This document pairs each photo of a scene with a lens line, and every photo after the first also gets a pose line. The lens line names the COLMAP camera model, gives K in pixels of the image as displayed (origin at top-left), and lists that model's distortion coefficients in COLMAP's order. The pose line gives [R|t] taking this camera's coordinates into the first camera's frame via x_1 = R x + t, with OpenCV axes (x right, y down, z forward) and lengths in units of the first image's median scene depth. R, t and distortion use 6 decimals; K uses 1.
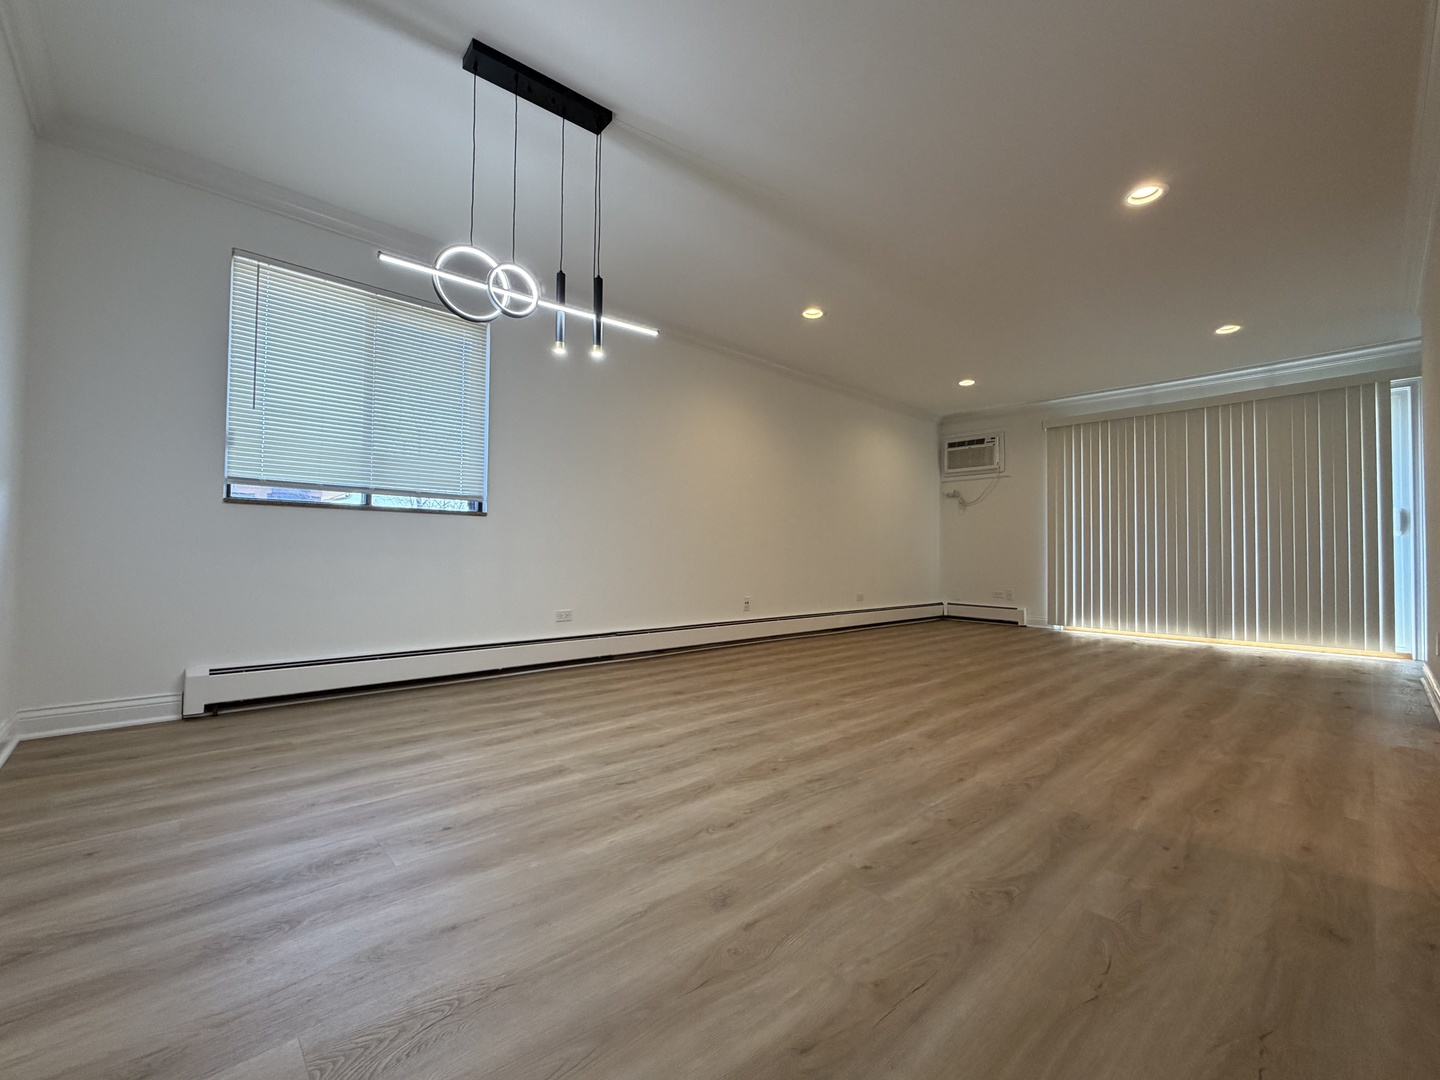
lens RADIAL K [[602.1, 0, 720.2], [0, 602.1, 541.2], [0, 0, 1]] dist [-0.000528, -0.000433]
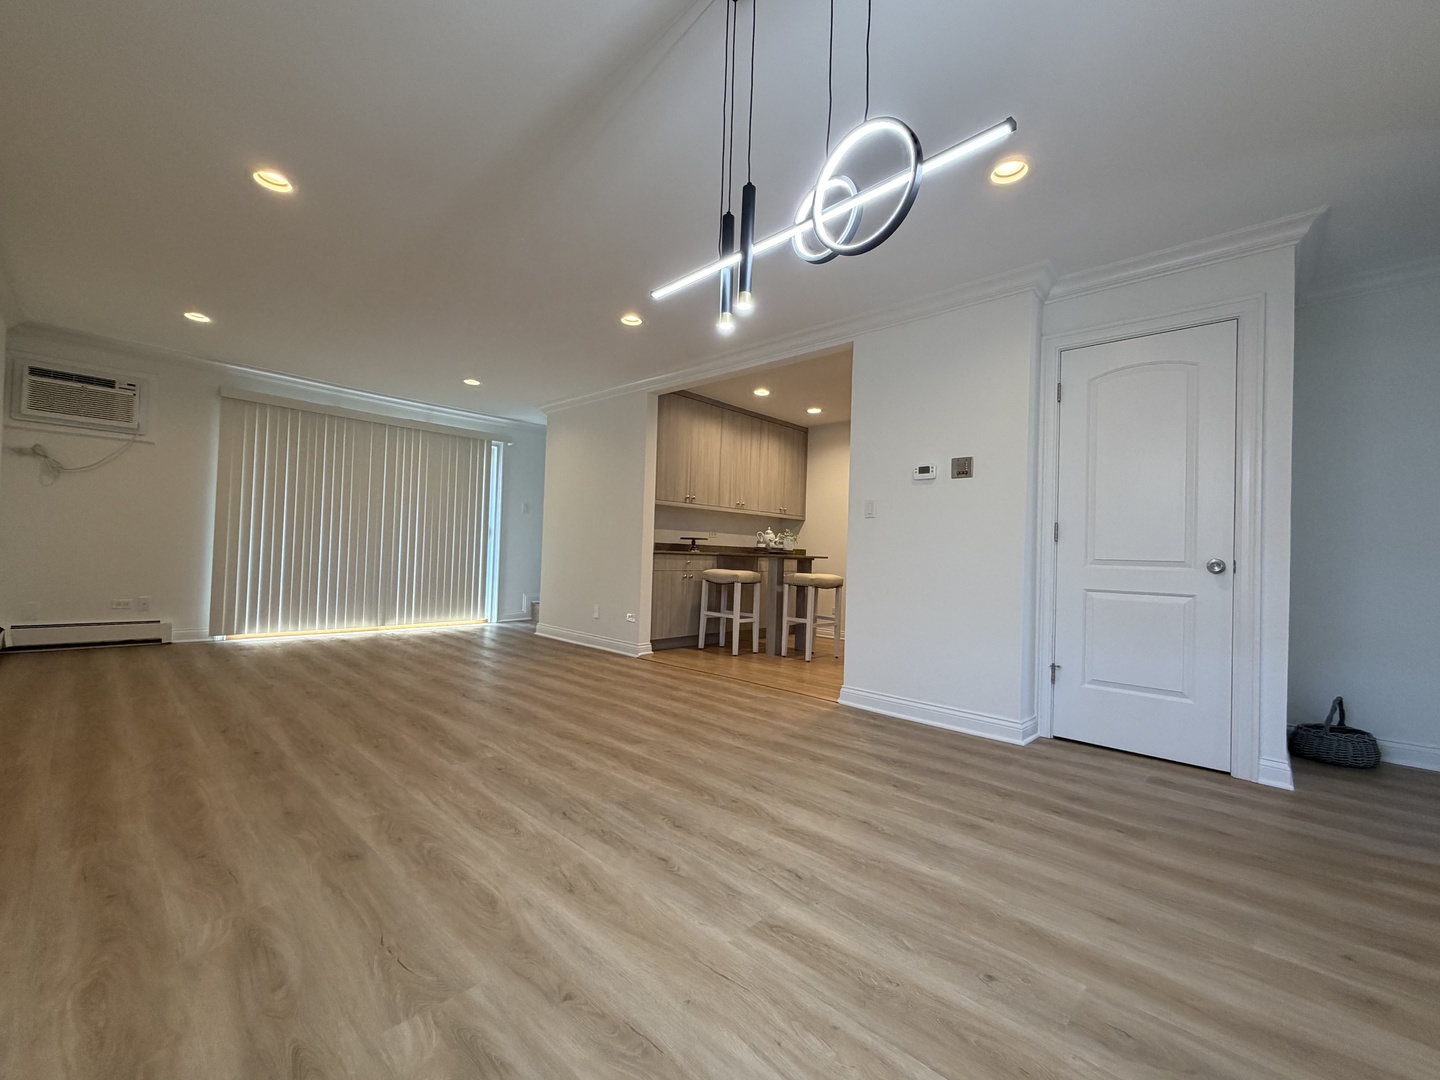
lens RADIAL K [[602.1, 0, 720.2], [0, 602.1, 541.2], [0, 0, 1]] dist [-0.000528, -0.000433]
pose [[-0.063124, 0.010526, 0.997950, -0.816115], [-0.057827, 0.998226, -0.014187, -0.048868], [-0.996329, -0.058604, -0.062403, 0.949158]]
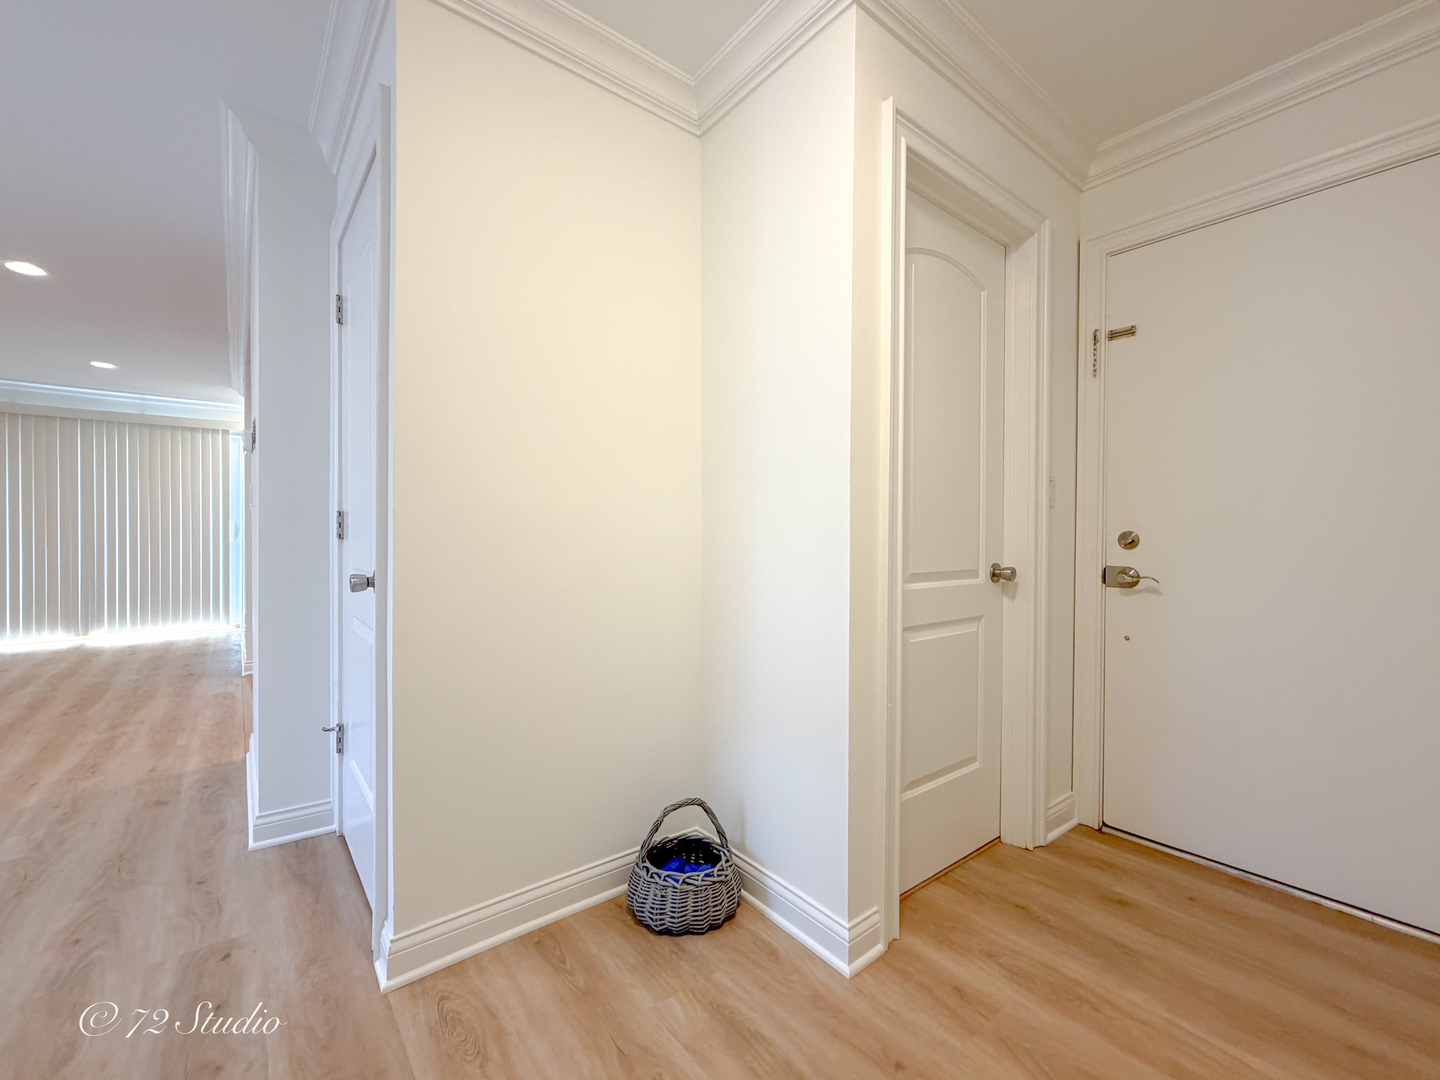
lens RADIAL K [[614.2, 0, 719.6], [0, 614.2, 542.6], [0, 0, 1]] dist [-0.001866, 0.000055]
pose [[0.078914, -0.022063, 0.996637, -0.389437], [-0.029899, 0.999253, 0.024488, -0.141449], [-0.996433, -0.031731, 0.078195, -0.454609]]
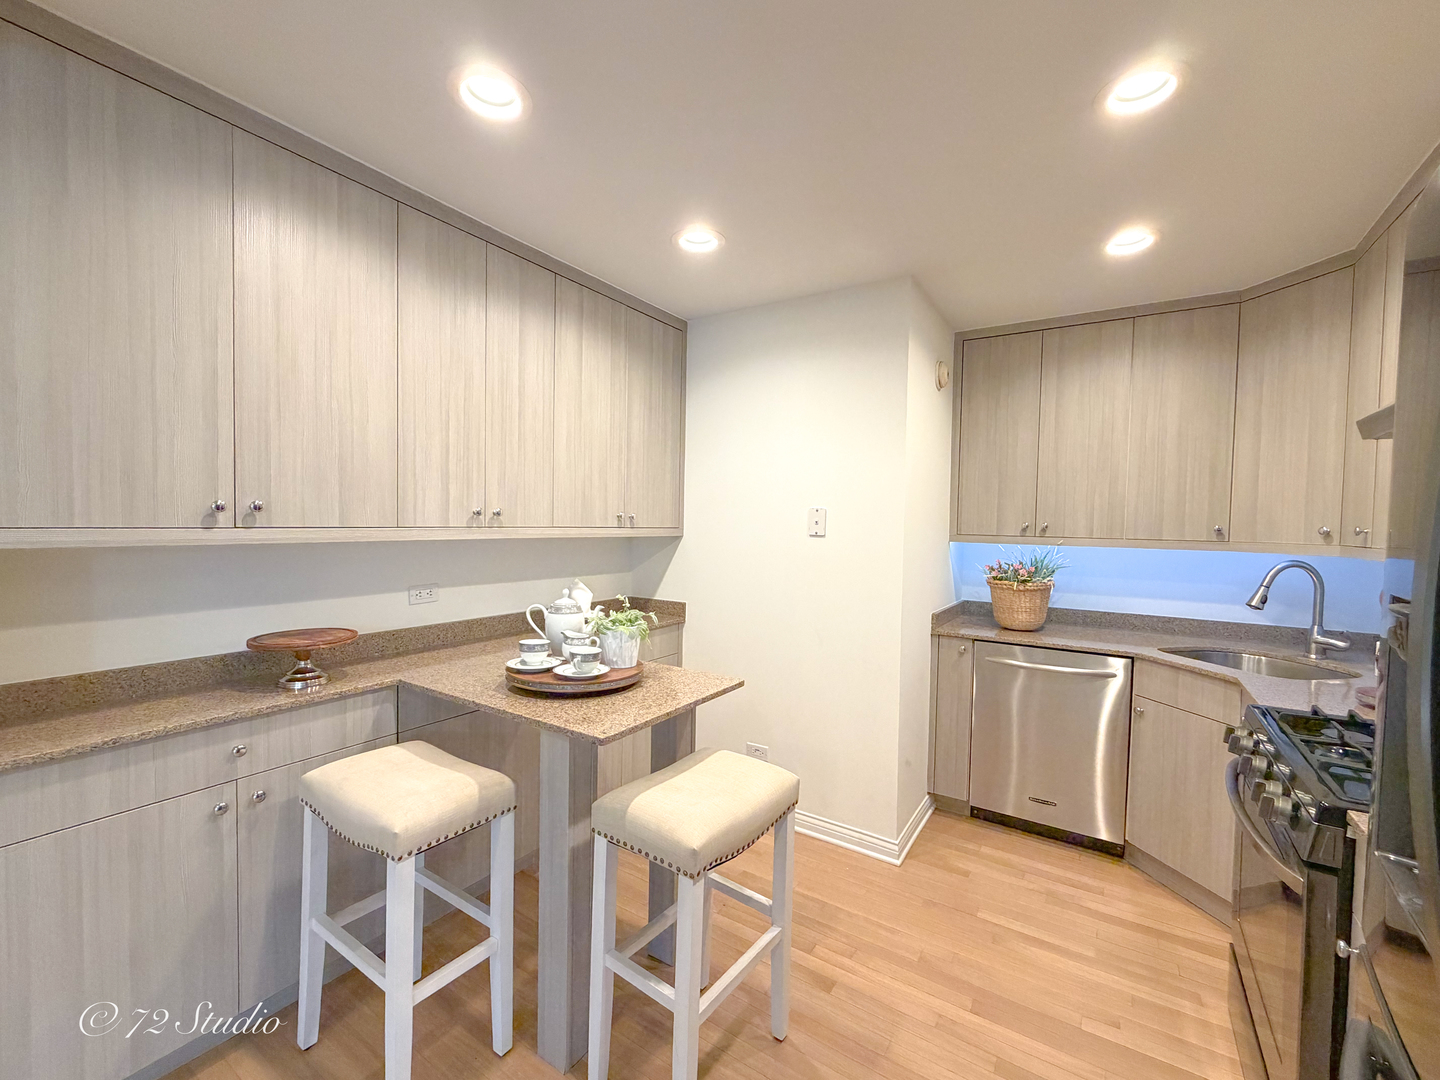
lens RADIAL K [[602.1, 0, 720.2], [0, 602.1, 541.2], [0, 0, 1]] dist [-0.000528, -0.000433]
pose [[-0.236863, -0.050881, 0.970210, 0.708245], [-0.046225, 0.998087, 0.041058, -0.245490], [-0.970443, -0.035123, -0.238762, 0.613147]]
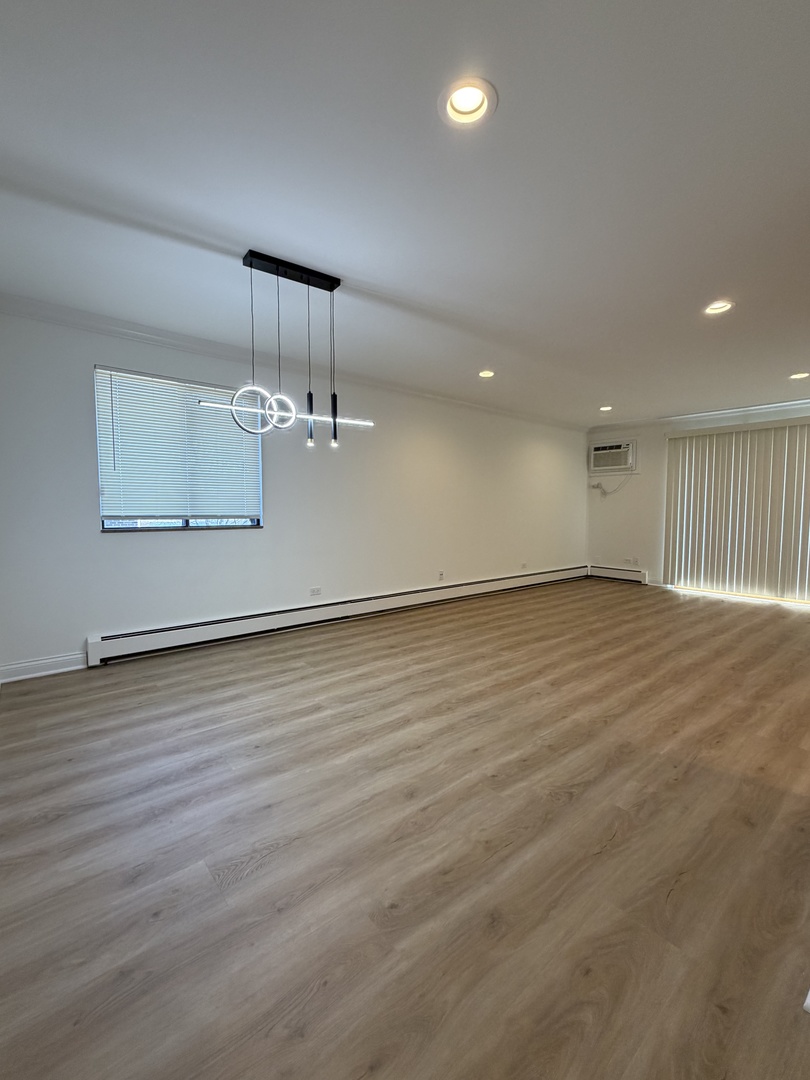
lens RADIAL K [[460.7, 0, 404.5], [0, 460.7, 541.0], [0, 0, 1]] dist [-0.001866, 0.000055]
pose [[0.998530, -0.006088, -0.053865, 0.034106], [0.010970, 0.995808, 0.090803, -0.156718], [0.053086, -0.091260, 0.994411, -0.170633]]
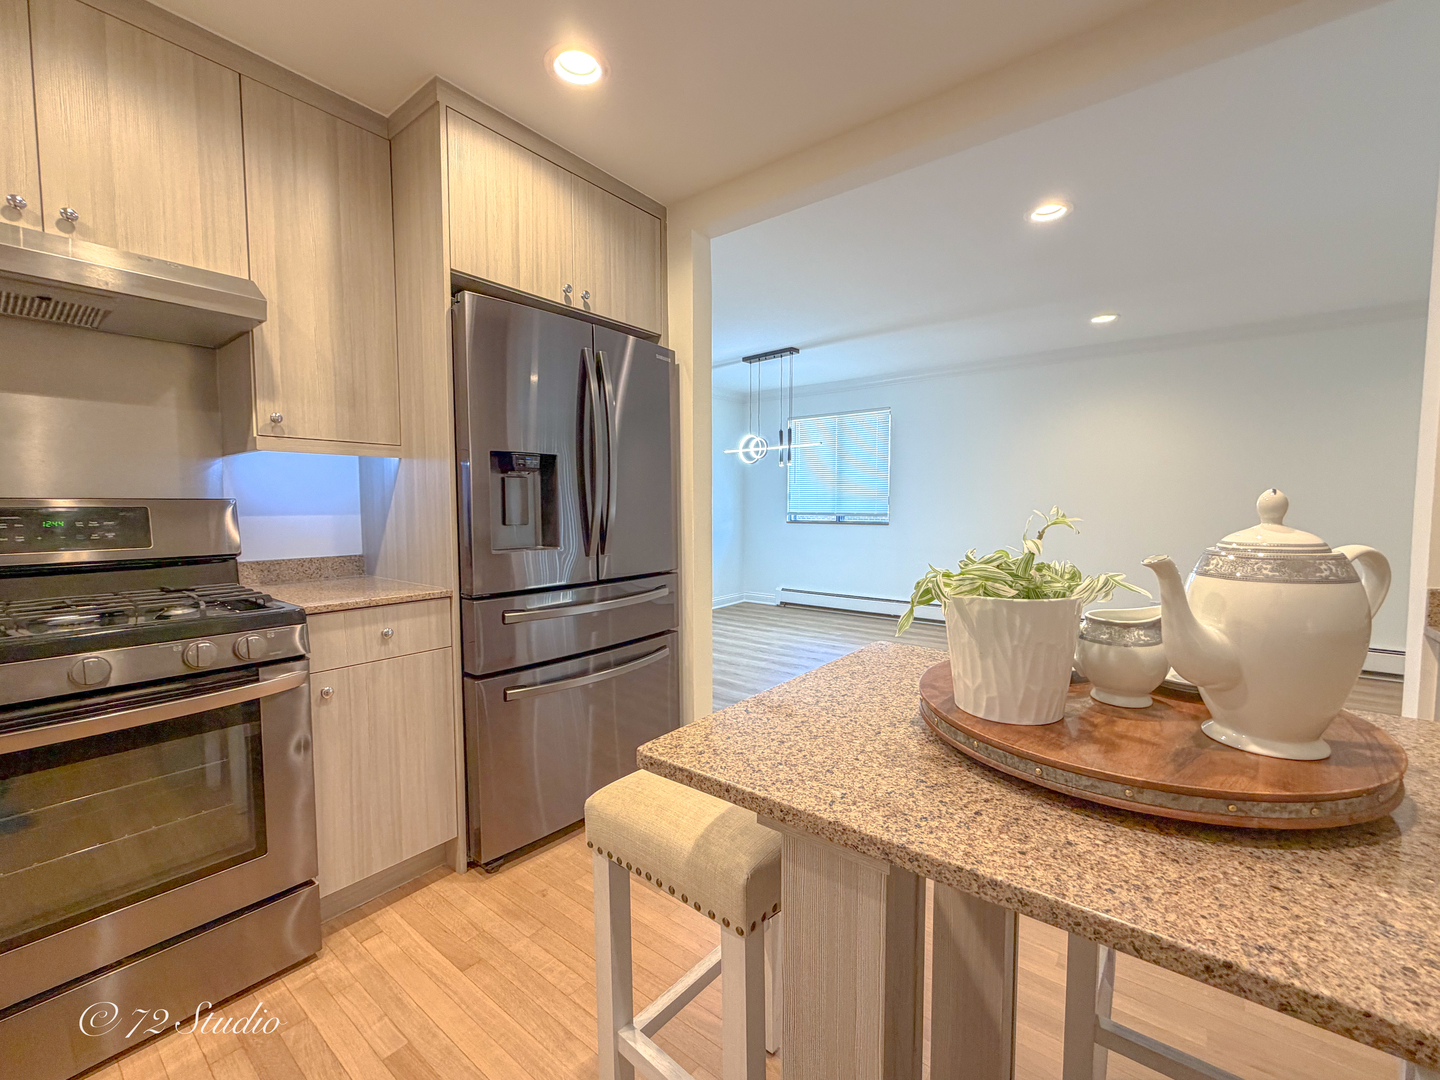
lens RADIAL K [[583.2, 0, 716.9], [0, 583.2, 539.6], [0, 0, 1]] dist [-0.000127, 0.000096]
pose [[0.140213, 0.044654, -0.989114, 1.699244], [0.027724, 0.998414, 0.049004, -0.136450], [0.989733, -0.034293, 0.138753, 0.400870]]
